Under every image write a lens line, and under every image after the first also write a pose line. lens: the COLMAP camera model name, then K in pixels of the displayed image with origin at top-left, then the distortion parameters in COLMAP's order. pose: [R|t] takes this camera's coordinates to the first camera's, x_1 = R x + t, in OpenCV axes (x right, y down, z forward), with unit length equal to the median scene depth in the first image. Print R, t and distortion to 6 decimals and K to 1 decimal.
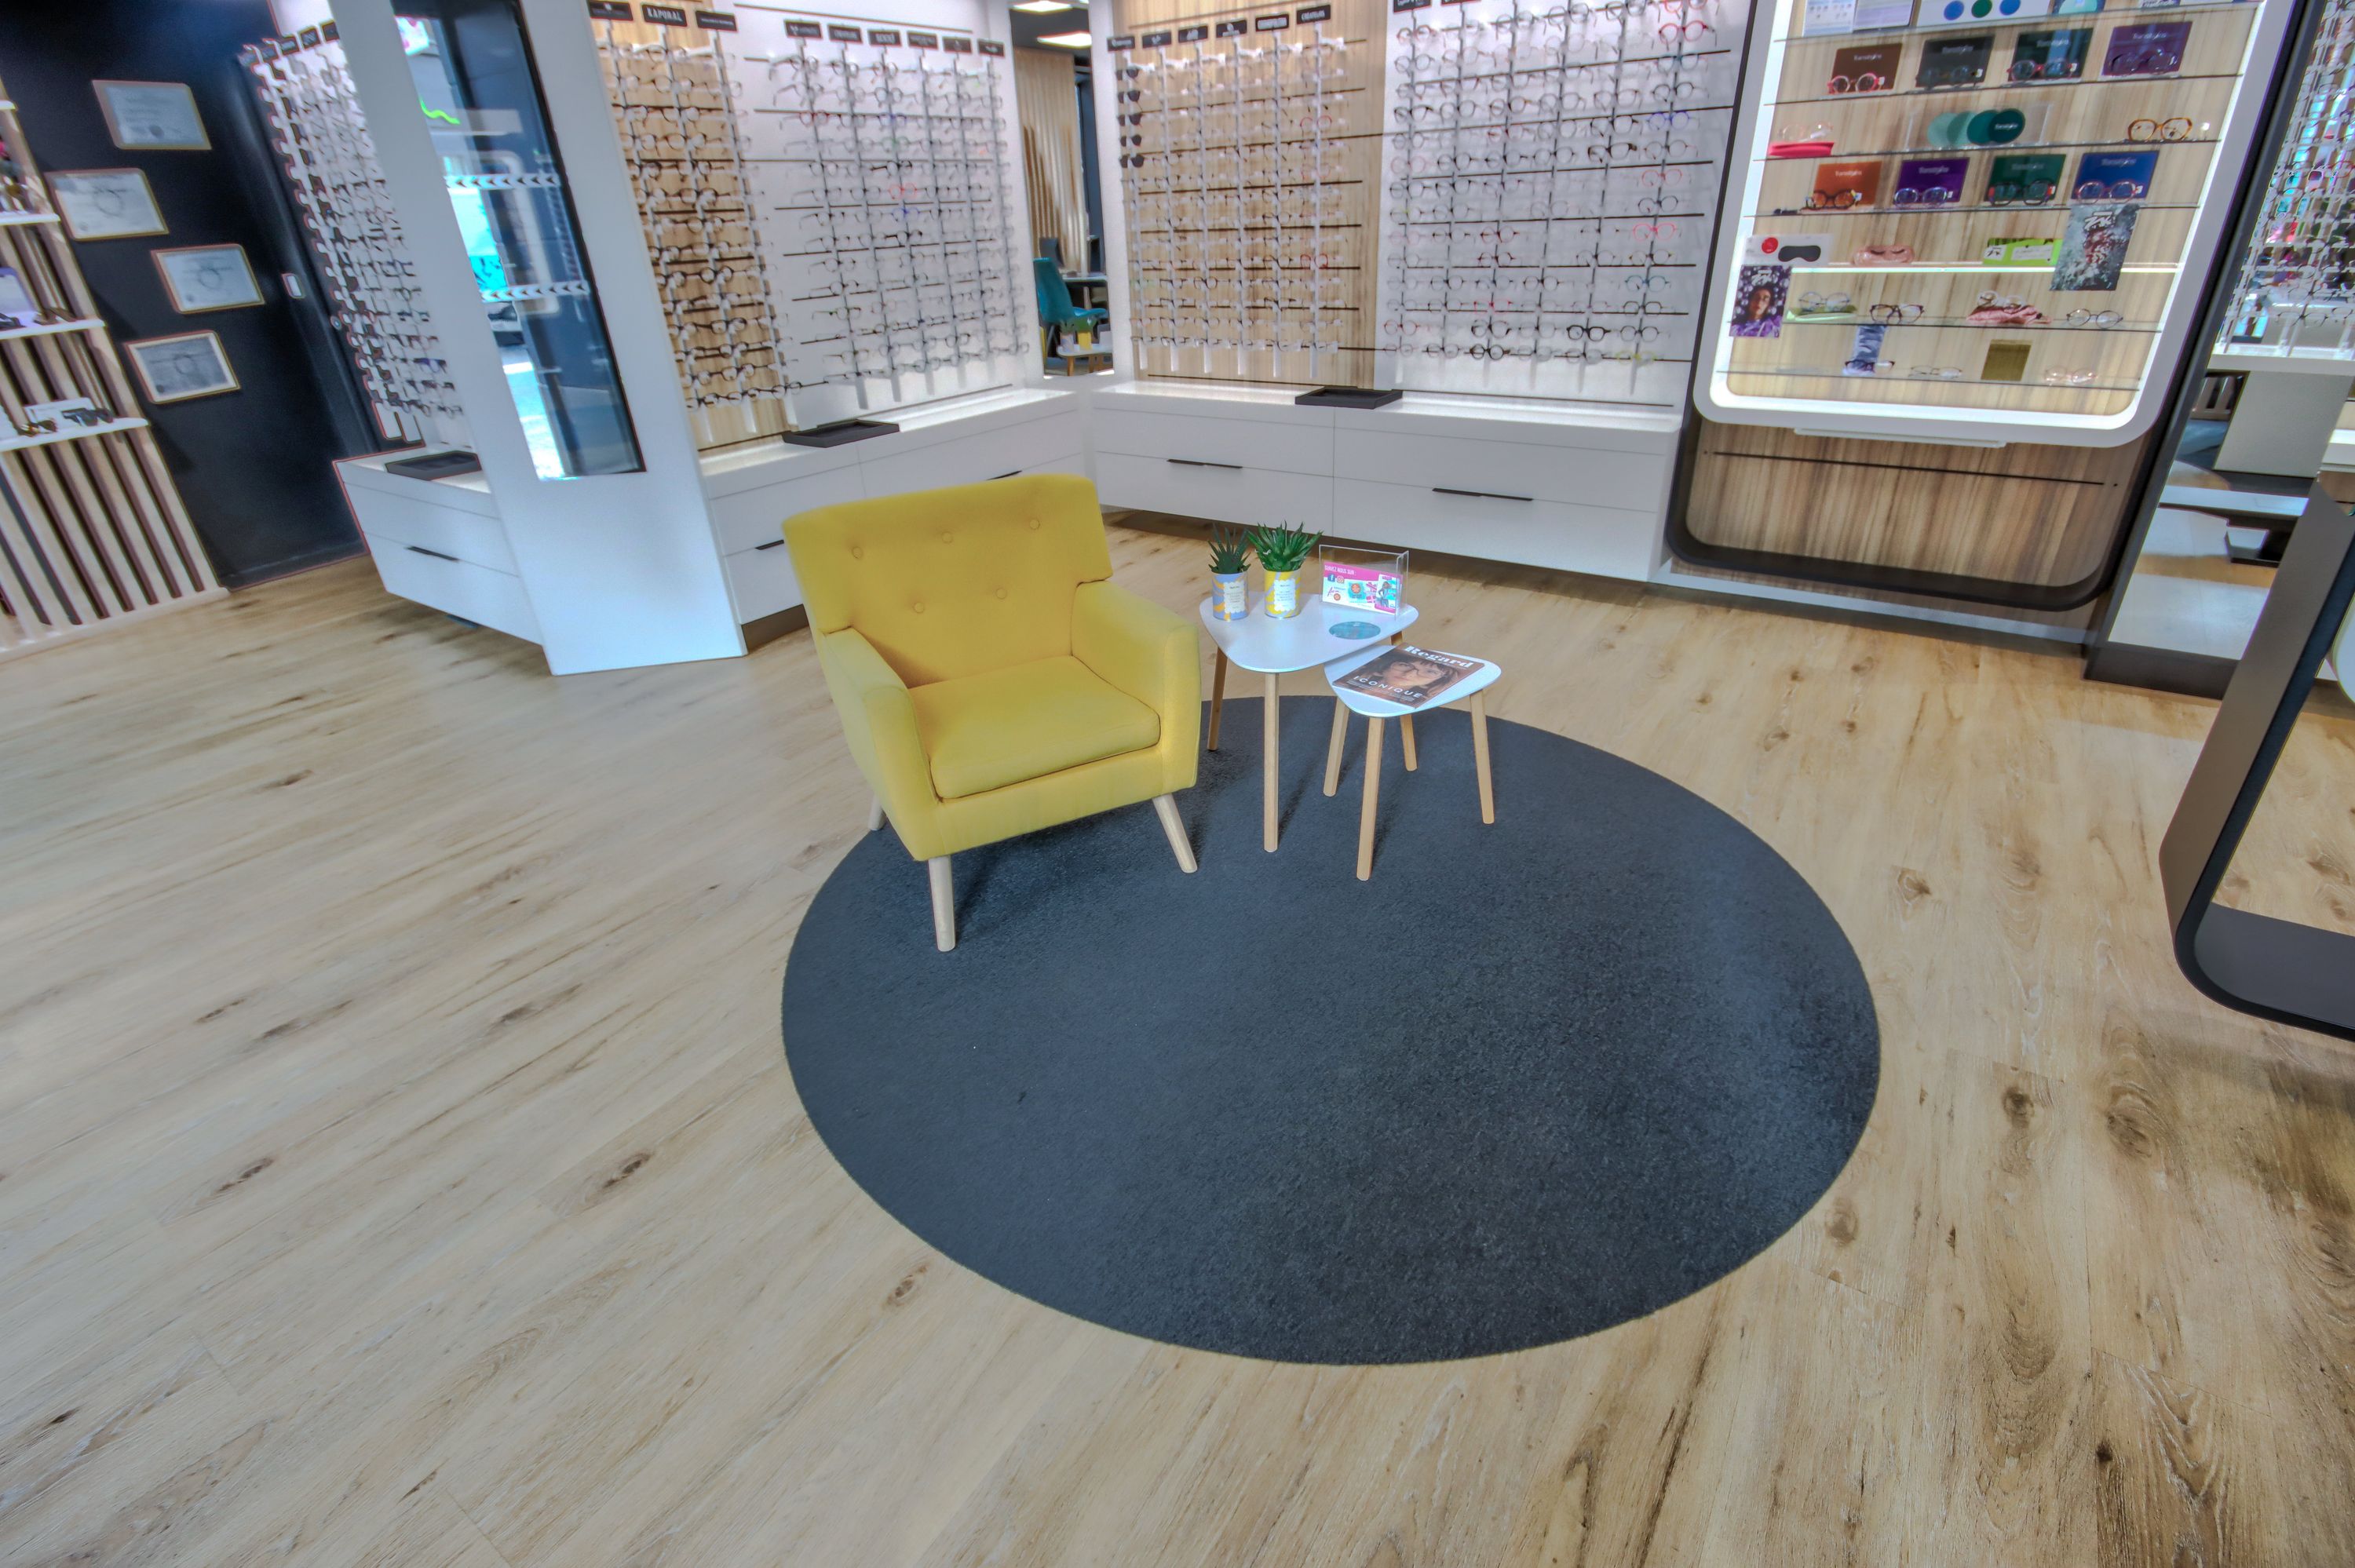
lens RADIAL K [[1085.4, 0, 1179.8], [0, 1085.4, 779.5], [0, 0, 1]] dist [0.003322, -0.009507]
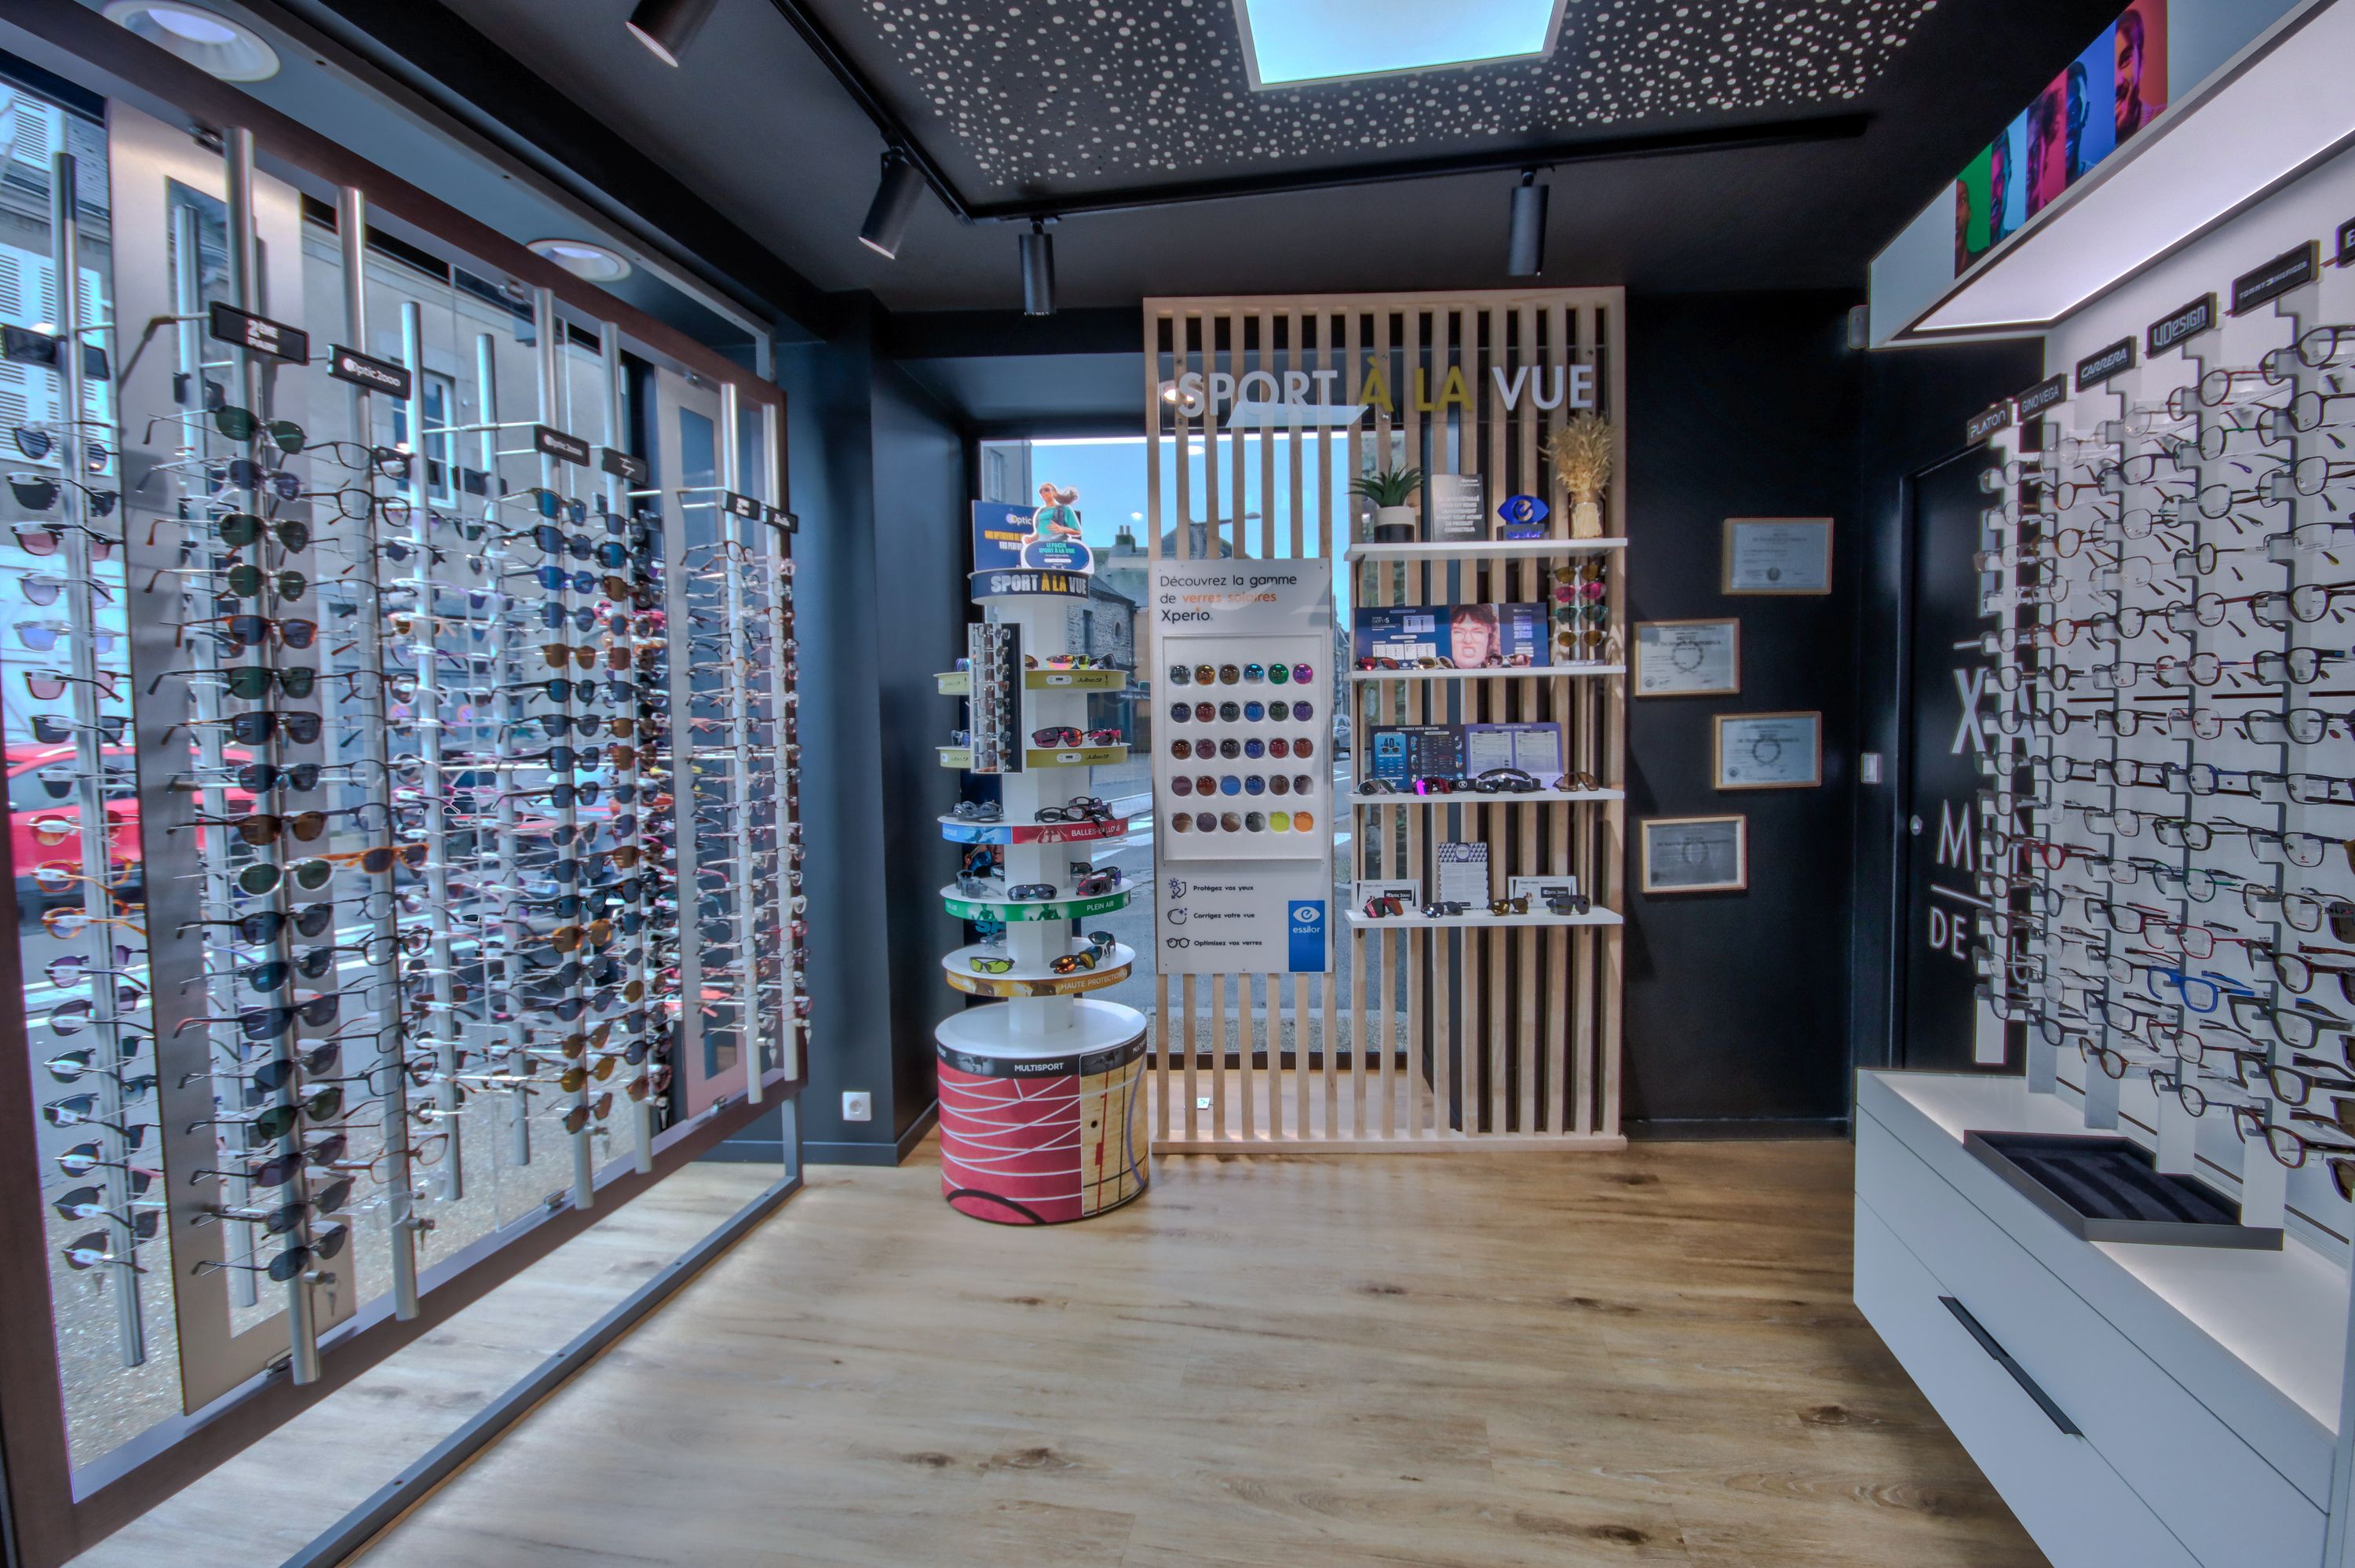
lens RADIAL K [[1085.4, 0, 1182.1], [0, 1085.4, 784.3], [0, 0, 1]] dist [0.003322, -0.009507]
pose [[0.402112, 0.088424, -0.911311, -0.513988], [-0.429800, 0.897076, -0.102604, -0.264186], [0.808442, 0.432939, 0.398730, 0.525682]]
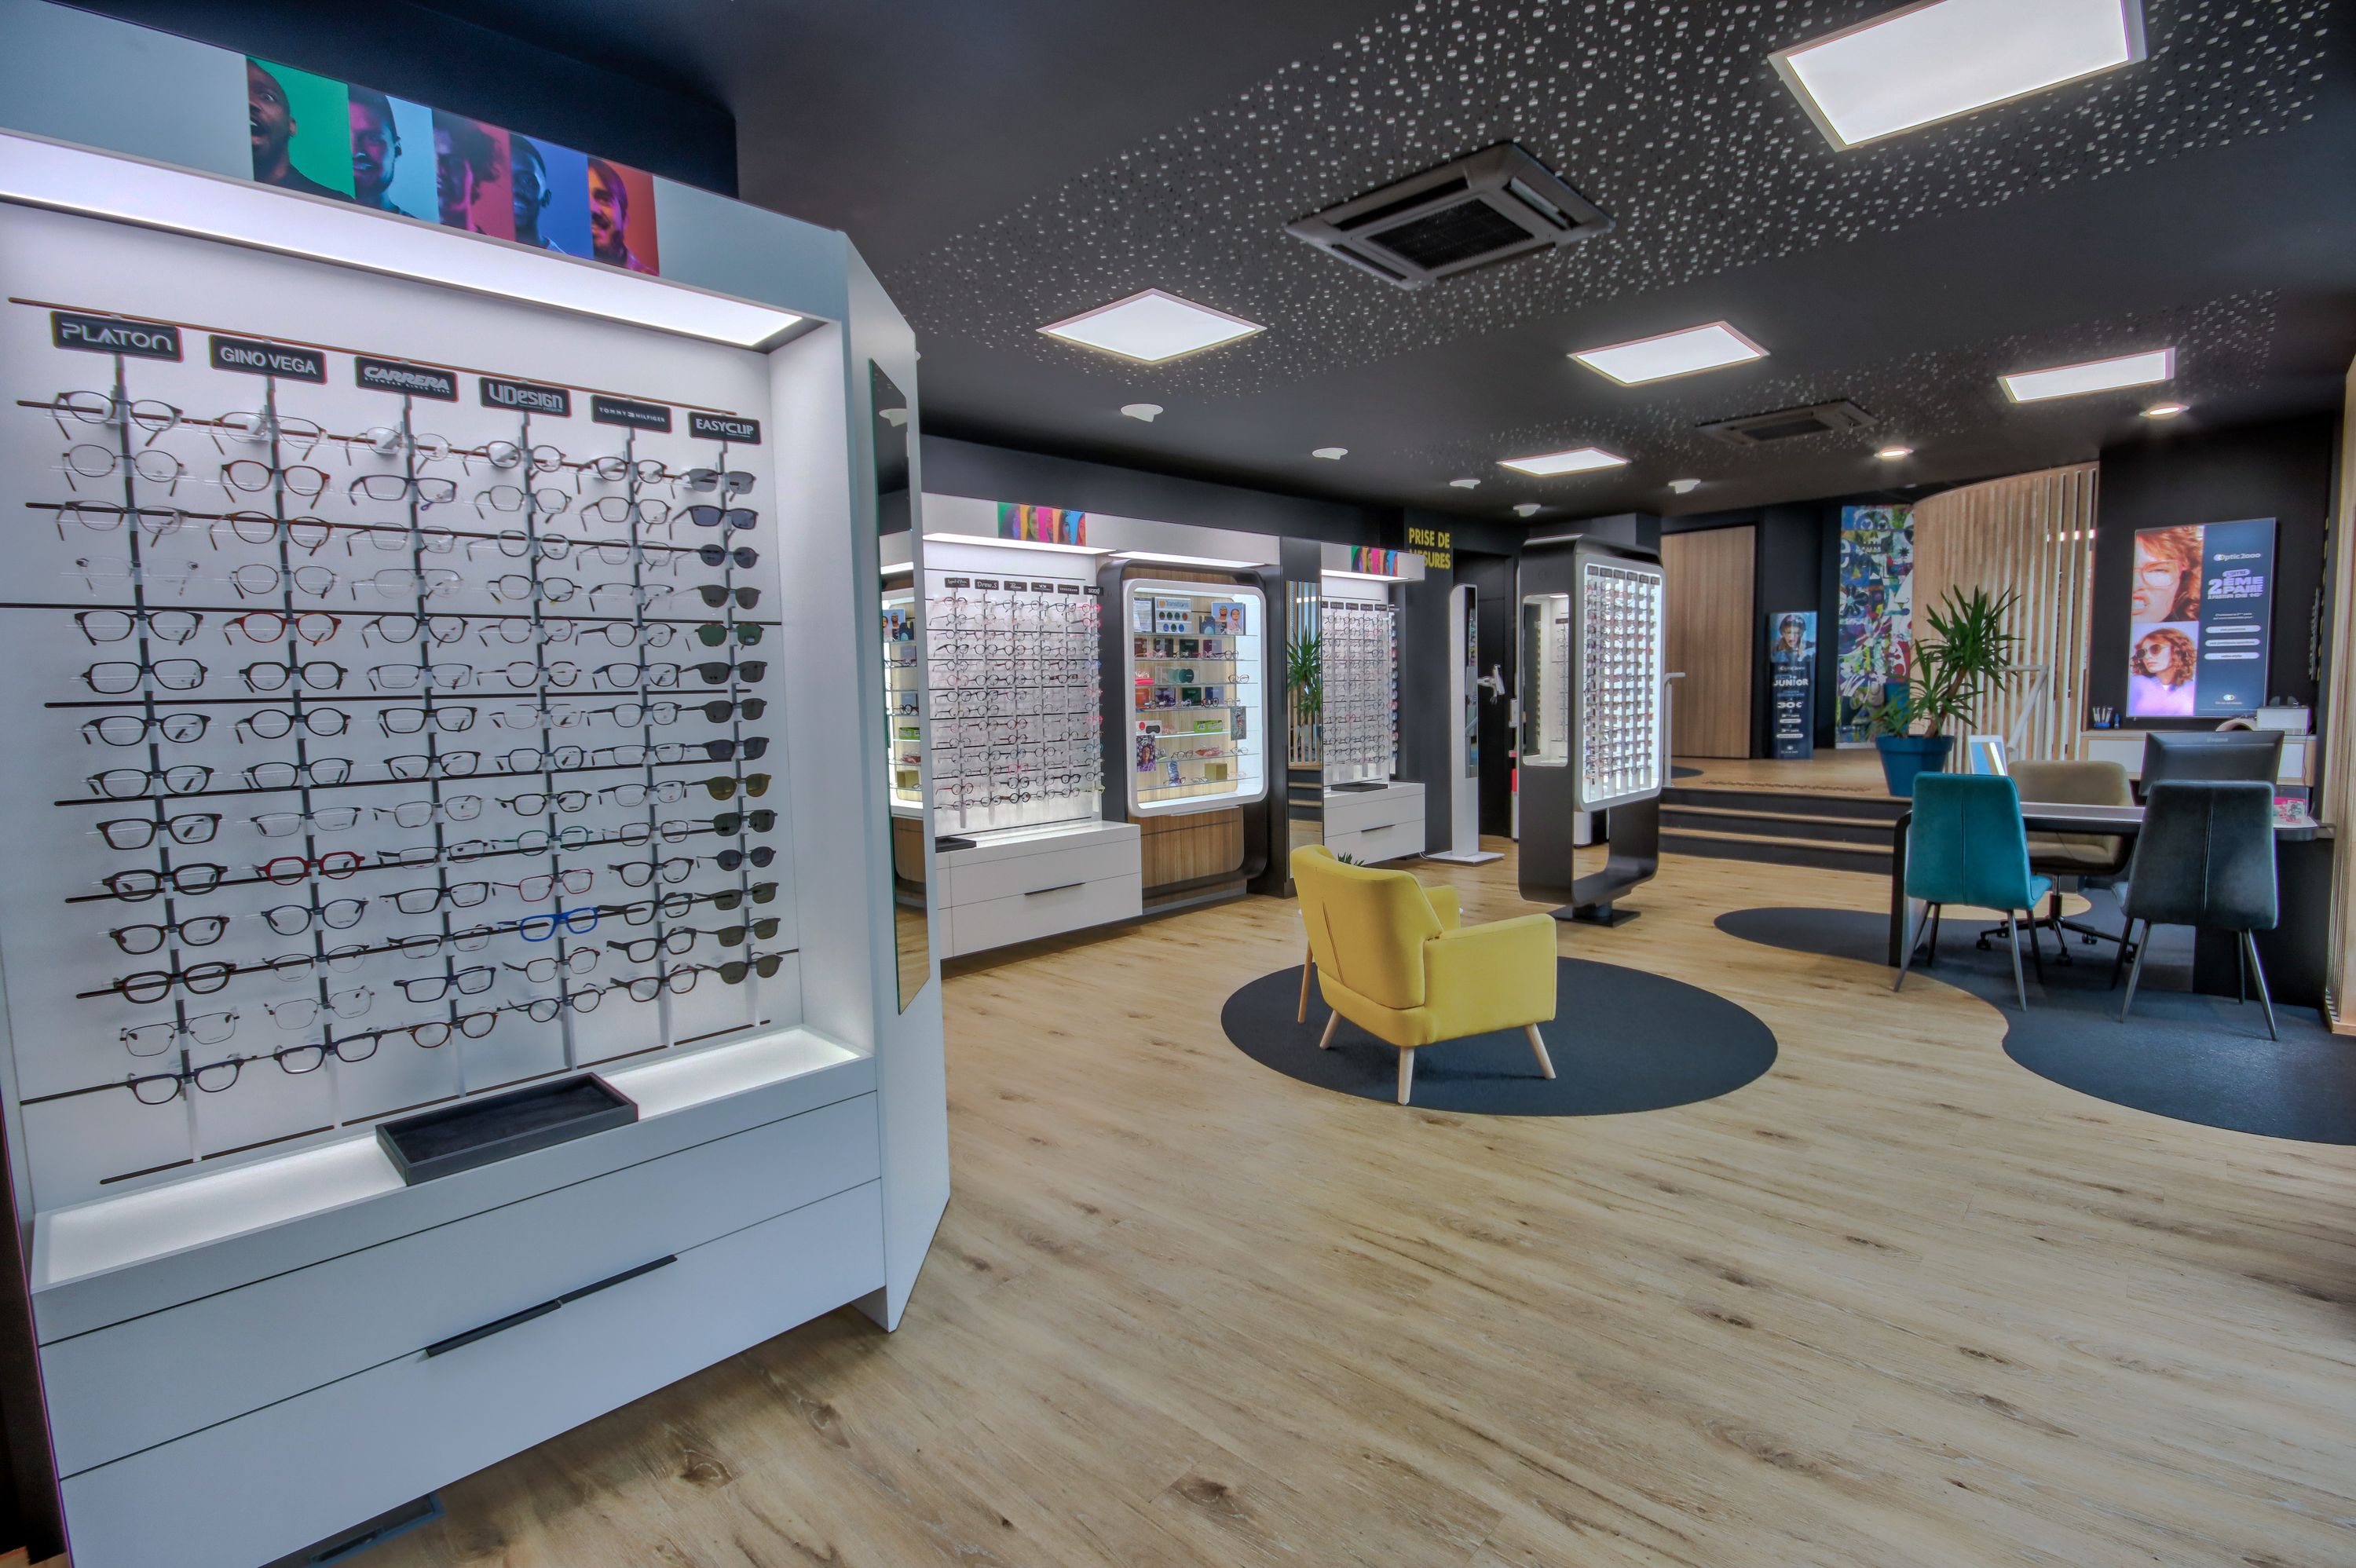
lens RADIAL K [[1085.9, 0, 1196.8], [0, 1085.9, 780.2], [0, 0, 1]] dist [0.003322, -0.009507]
pose [[0.149459, -0.045769, 0.987708, -1.276834], [0.477491, 0.878070, -0.031565, -0.300967], [-0.865832, 0.476339, 0.153090, 0.663502]]
